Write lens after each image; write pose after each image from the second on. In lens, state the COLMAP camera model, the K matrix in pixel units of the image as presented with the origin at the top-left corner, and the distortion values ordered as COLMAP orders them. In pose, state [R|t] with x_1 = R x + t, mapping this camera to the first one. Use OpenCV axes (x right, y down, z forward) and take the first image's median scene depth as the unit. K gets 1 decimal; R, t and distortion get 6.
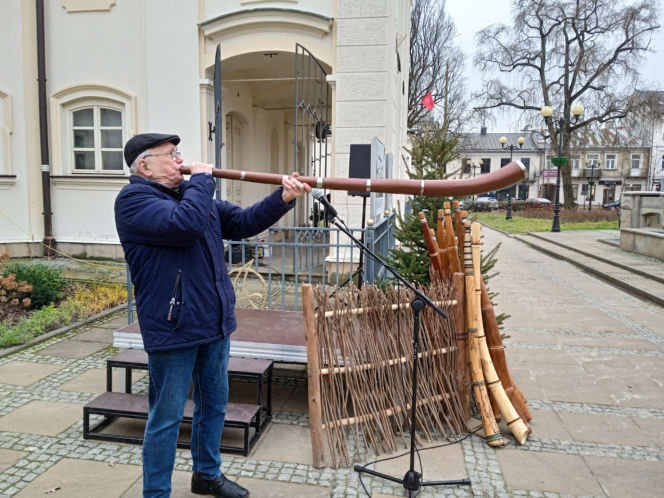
lens RADIAL K [[559.6, 0, 329.6], [0, 559.6, 248.6], [0, 0, 1]] dist [0.099437, -0.163308]
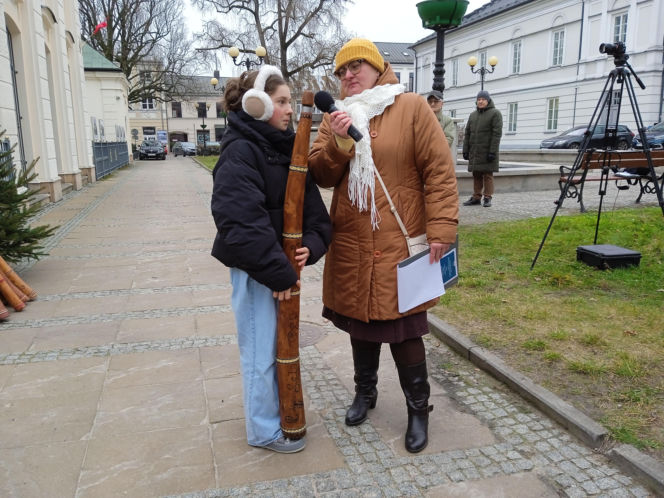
lens RADIAL K [[559.6, 0, 329.6], [0, 559.6, 248.6], [0, 0, 1]] dist [0.099437, -0.163308]
pose [[0.909291, -0.100450, 0.403856, 0.482282], [0.062923, 0.992460, 0.105180, 0.110605], [-0.411376, -0.070228, 0.908756, -0.261524]]
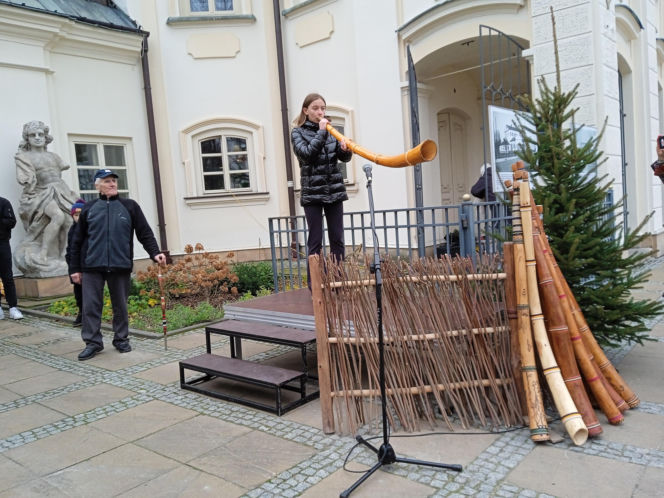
lens RADIAL K [[559.6, 0, 329.6], [0, 559.6, 248.6], [0, 0, 1]] dist [0.099437, -0.163308]
pose [[0.856714, -0.040116, -0.514230, 0.443518], [0.031911, 0.999183, -0.024785, 0.066691], [0.514804, 0.004824, 0.857294, 0.105326]]
